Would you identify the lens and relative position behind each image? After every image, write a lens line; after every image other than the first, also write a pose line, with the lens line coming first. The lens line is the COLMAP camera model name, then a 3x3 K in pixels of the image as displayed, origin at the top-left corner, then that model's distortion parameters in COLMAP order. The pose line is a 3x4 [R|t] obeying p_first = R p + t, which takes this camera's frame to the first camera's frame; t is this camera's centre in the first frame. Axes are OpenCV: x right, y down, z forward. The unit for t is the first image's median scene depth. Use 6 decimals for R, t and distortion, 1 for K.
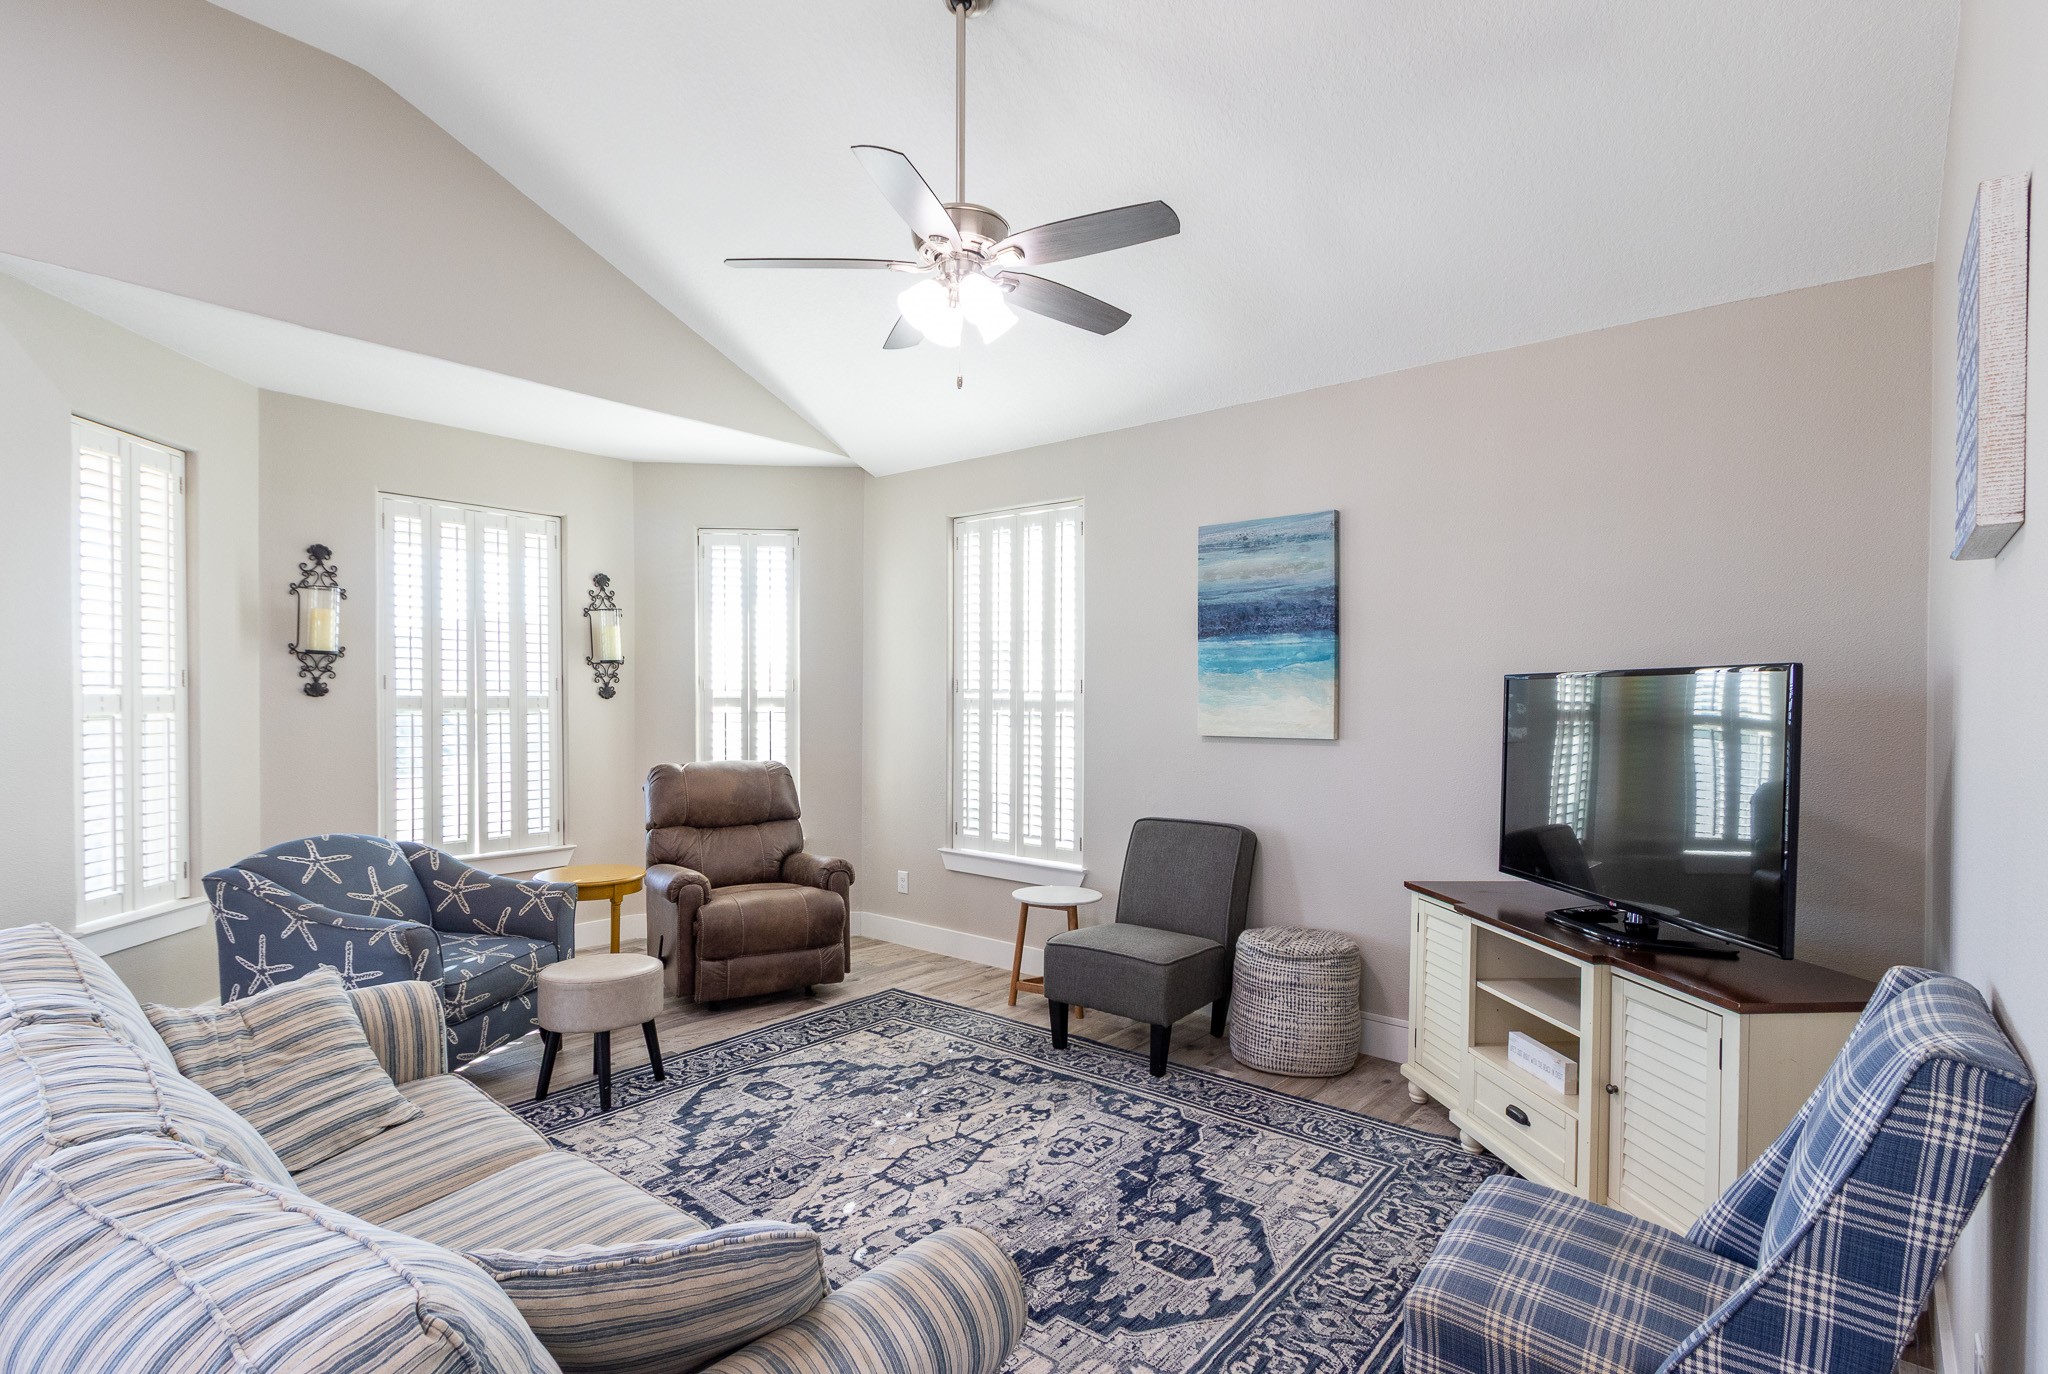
lens RADIAL K [[960.1, 0, 985.4], [0, 960.1, 707.9], [0, 0, 1]] dist [0.010153, -0.000442]
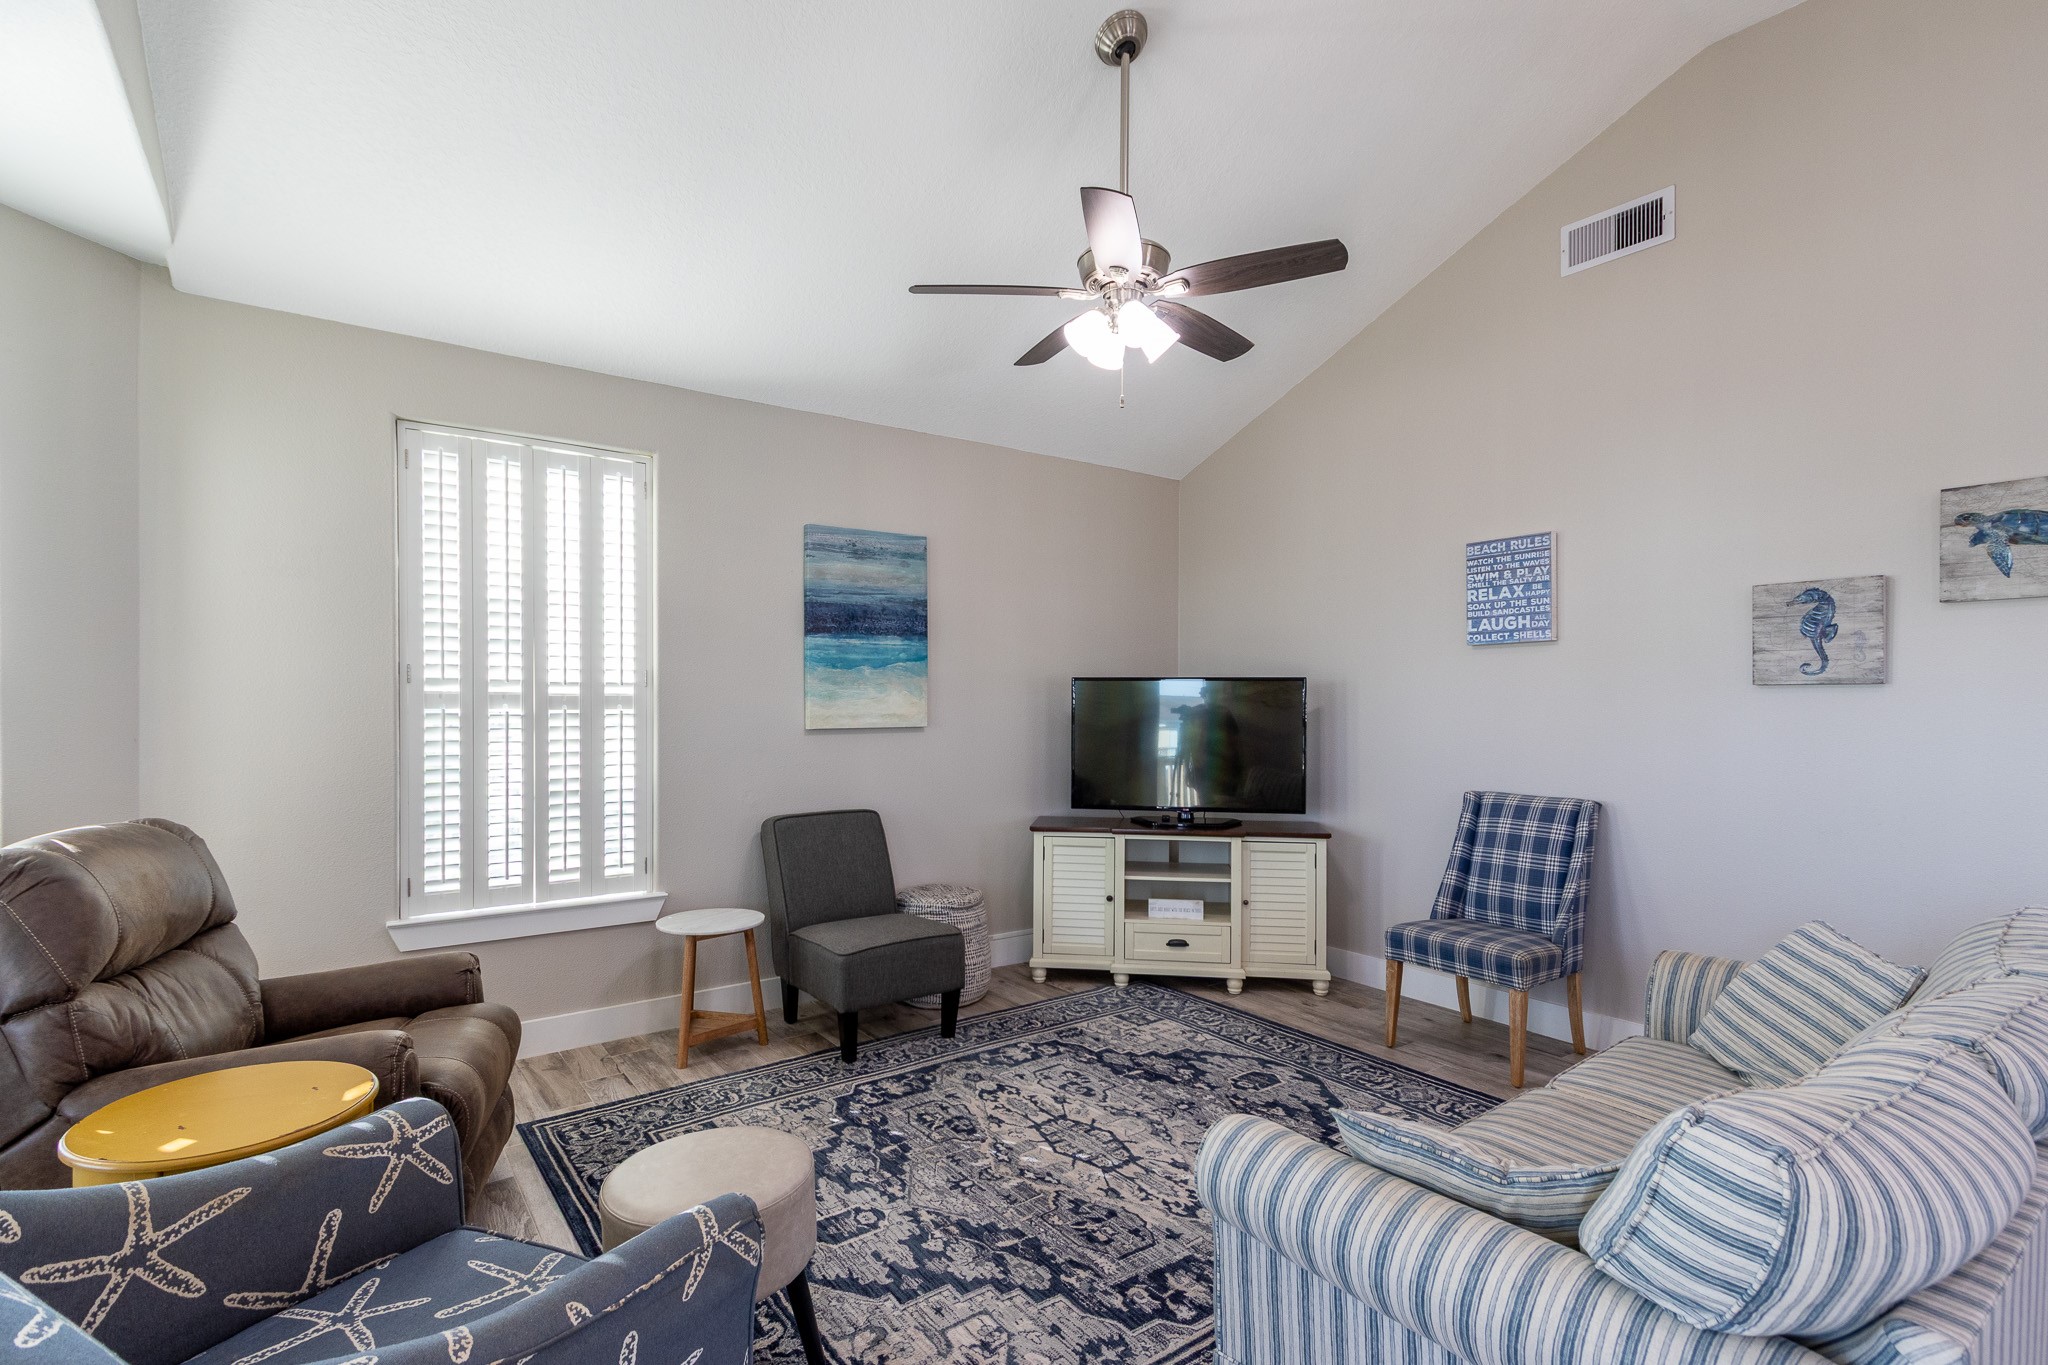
lens RADIAL K [[960.1, 0, 985.4], [0, 960.1, 703.4], [0, 0, 1]] dist [0.010153, -0.000442]
pose [[0.266596, -0.011210, 0.963743, -0.767274], [0.007512, 0.999926, 0.009552, -0.007299], [-0.963779, 0.004693, 0.266661, 0.592846]]
